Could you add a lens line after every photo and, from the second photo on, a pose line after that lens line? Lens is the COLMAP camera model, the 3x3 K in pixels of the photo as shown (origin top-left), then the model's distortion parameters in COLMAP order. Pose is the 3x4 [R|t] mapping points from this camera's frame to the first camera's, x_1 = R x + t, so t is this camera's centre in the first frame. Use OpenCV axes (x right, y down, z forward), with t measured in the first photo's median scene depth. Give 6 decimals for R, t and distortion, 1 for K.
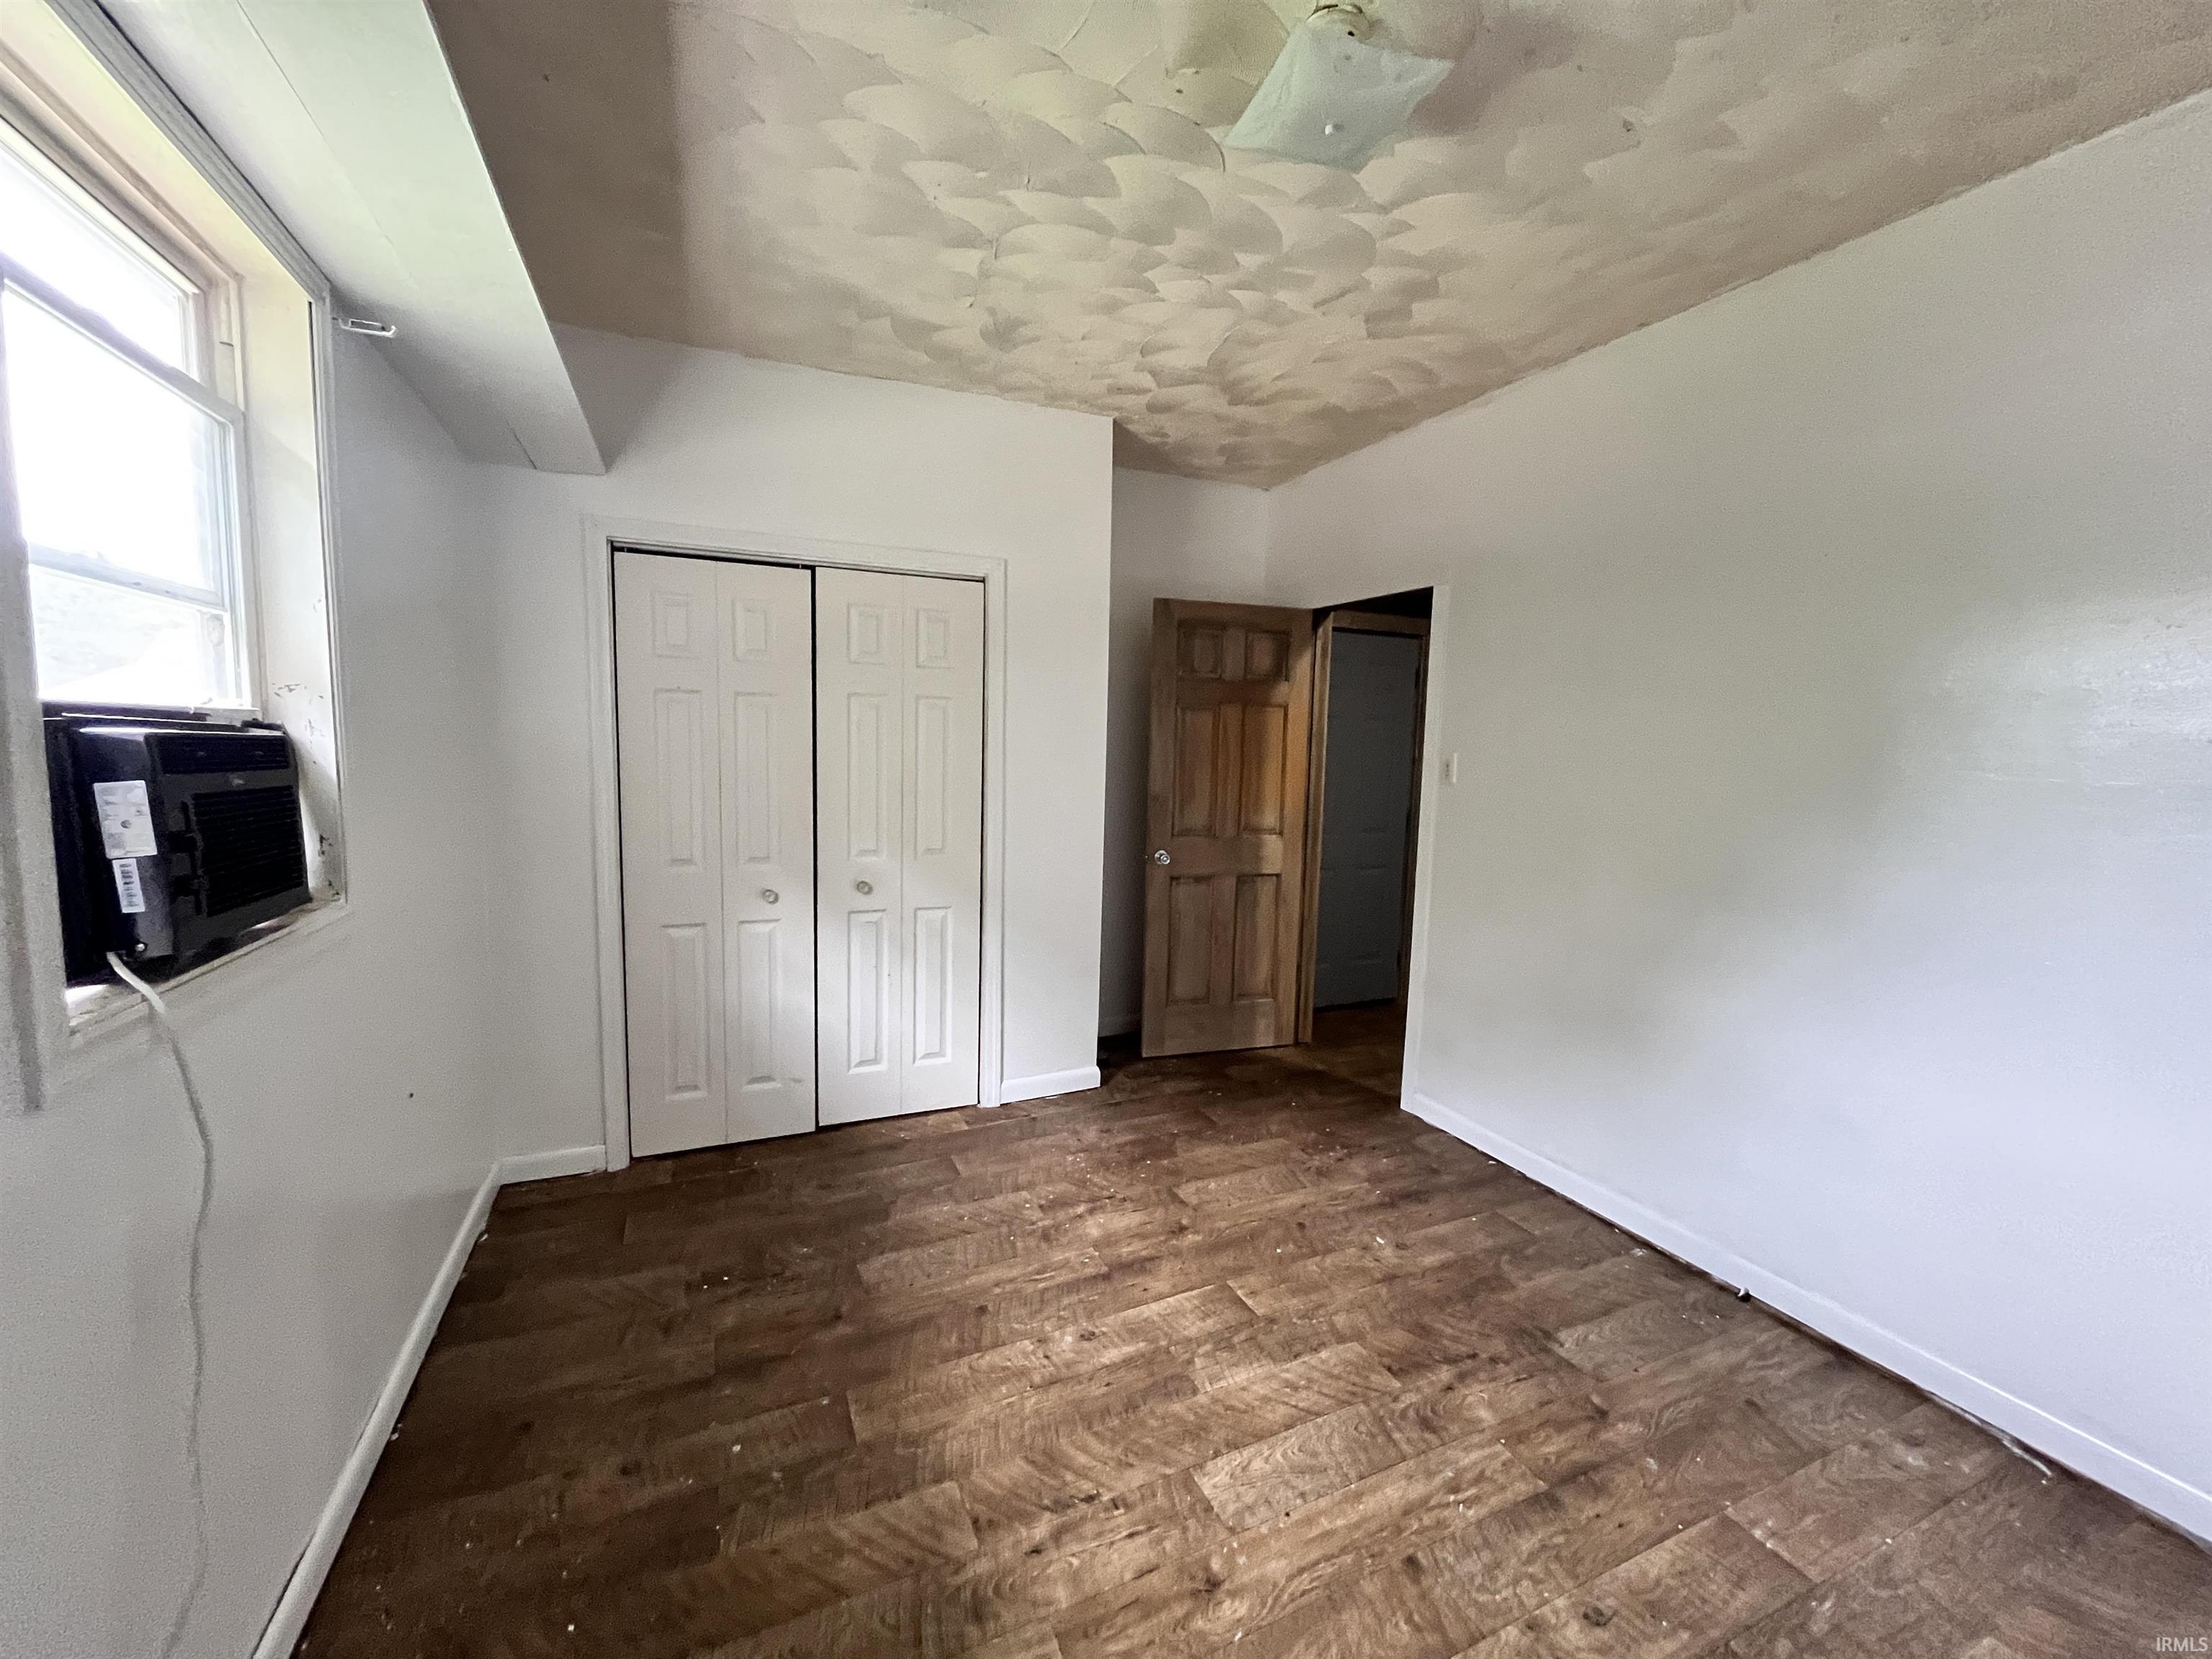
lens RADIAL K [[892.0, 0, 1103.6], [0, 892.0, 824.6], [0, 0, 1]] dist [-0.004221, -0.000197]
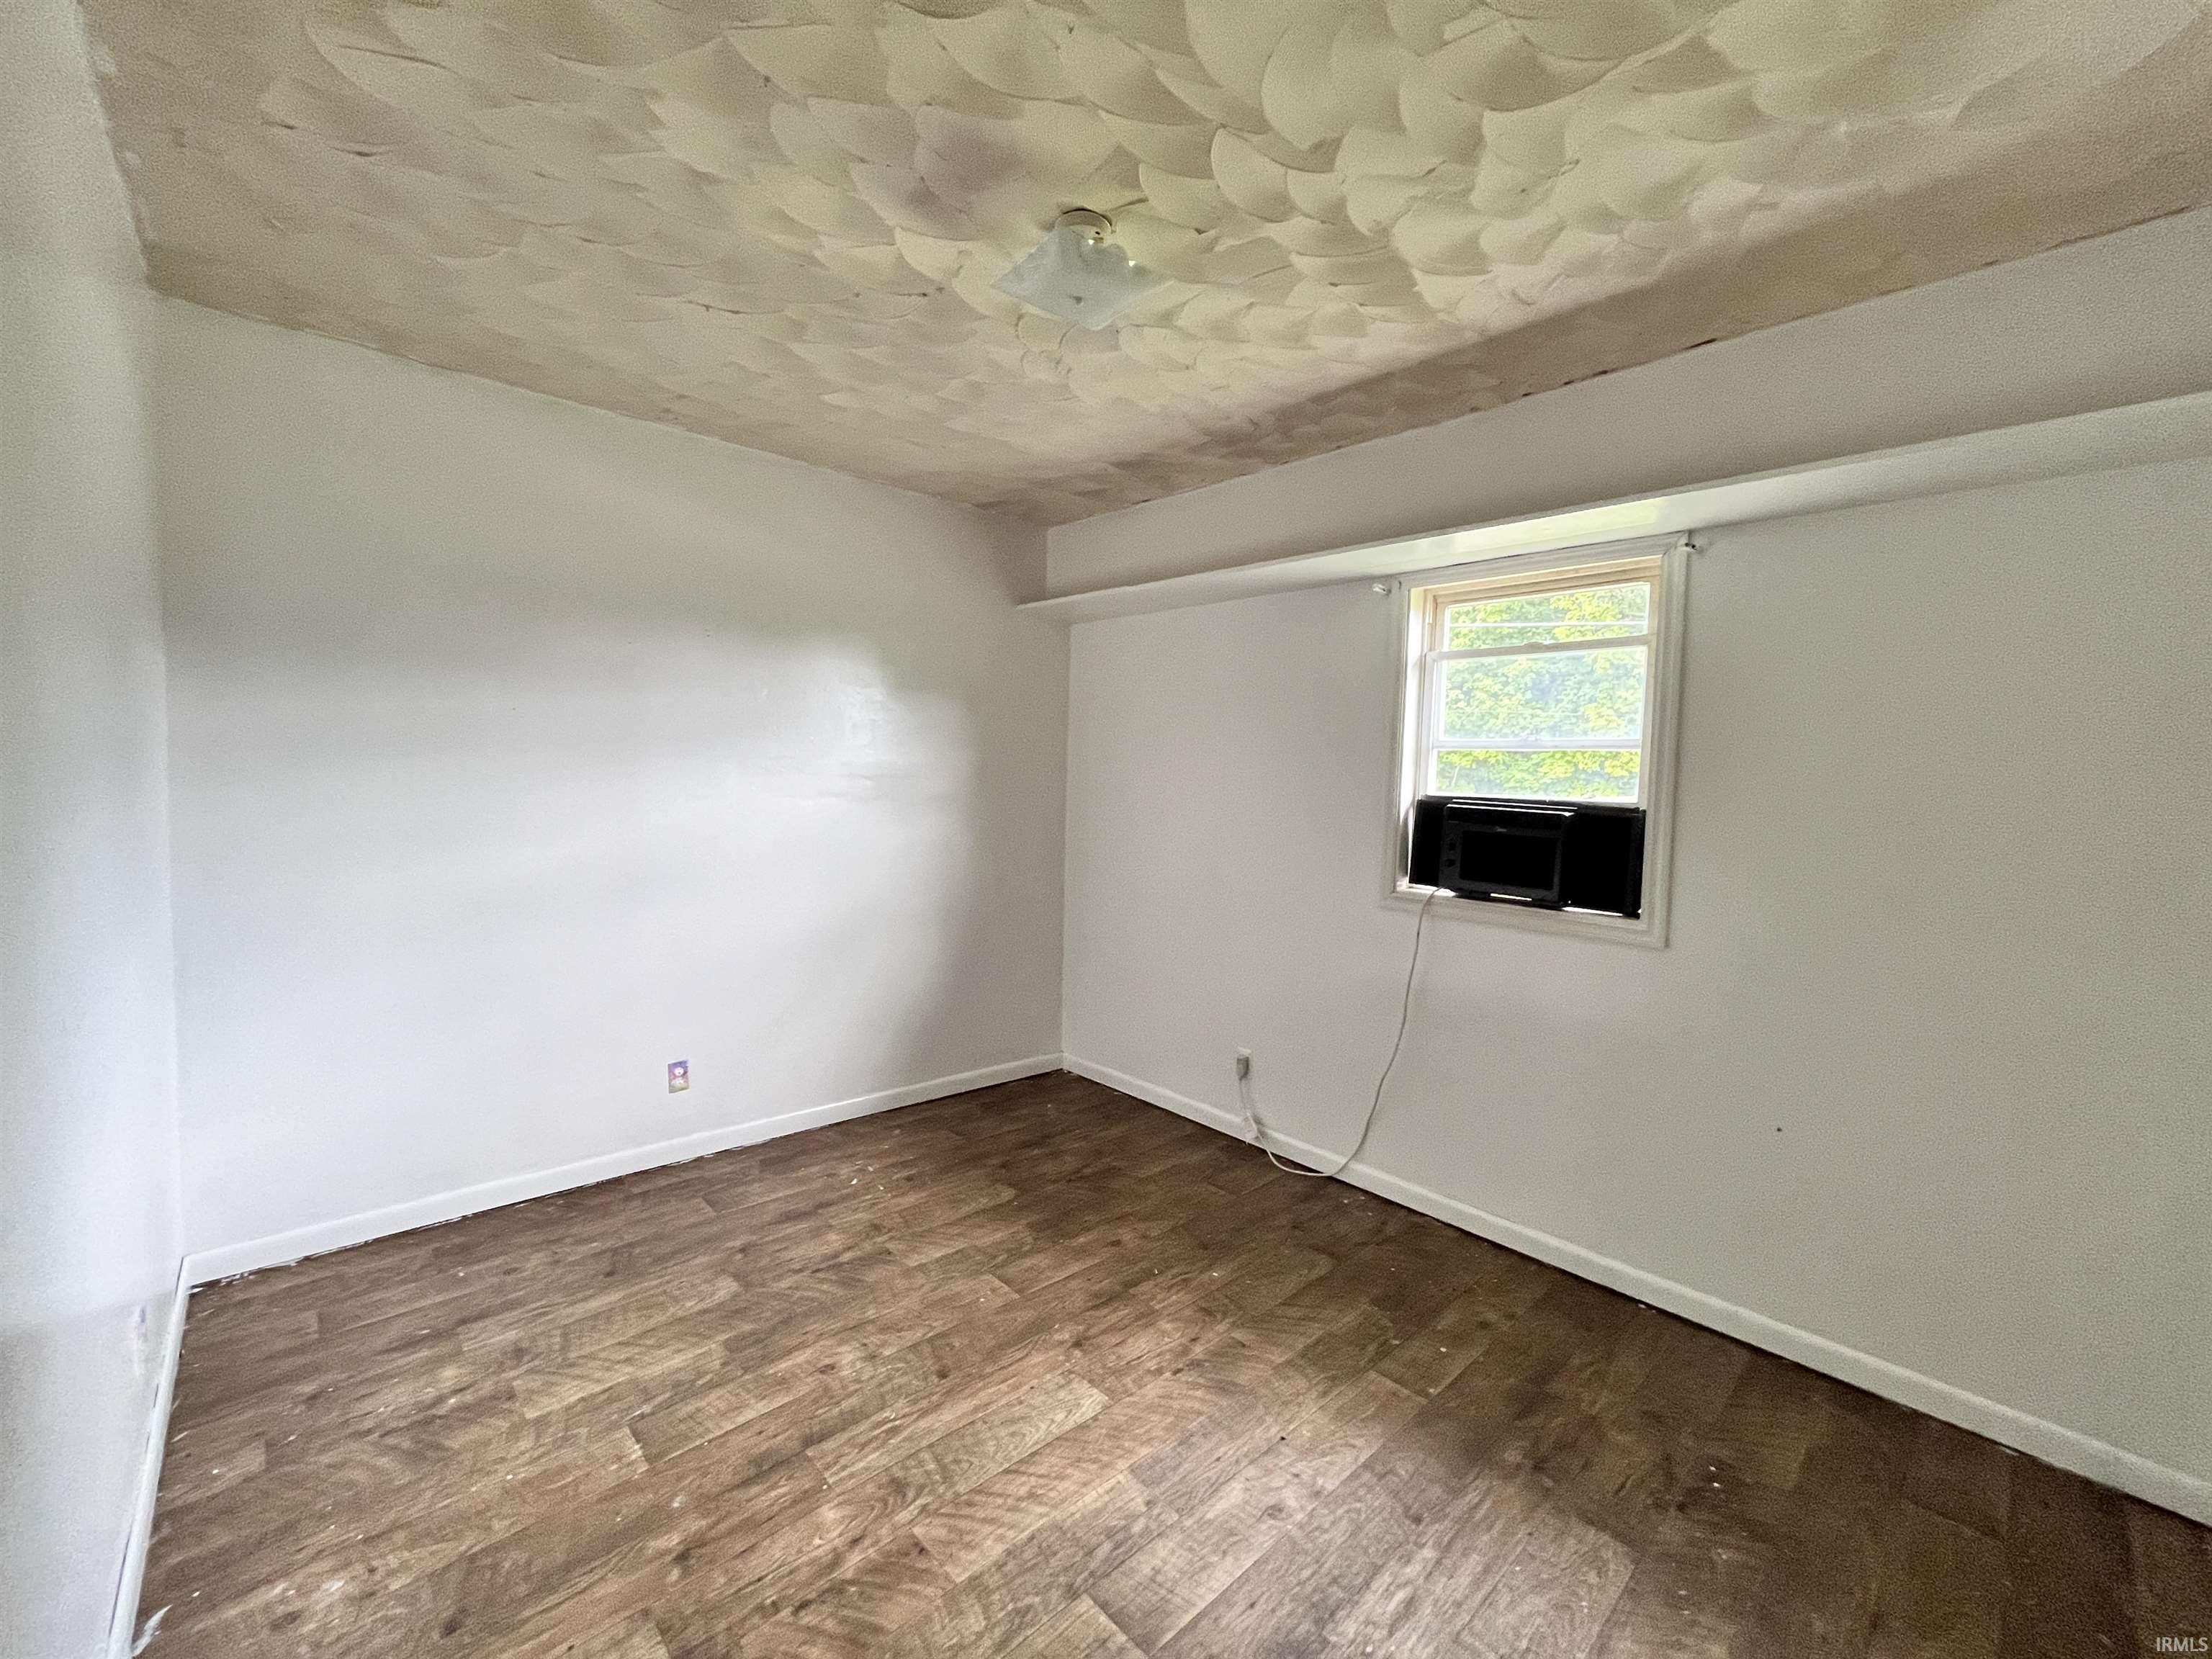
lens RADIAL K [[892.0, 0, 1106.6], [0, 892.0, 833.7], [0, 0, 1]] dist [-0.004221, -0.000197]
pose [[-0.944407, -0.030660, -0.327345, 0.499333], [-0.081571, 0.986363, 0.142950, -0.192881], [0.318498, 0.161705, -0.934029, 1.908410]]
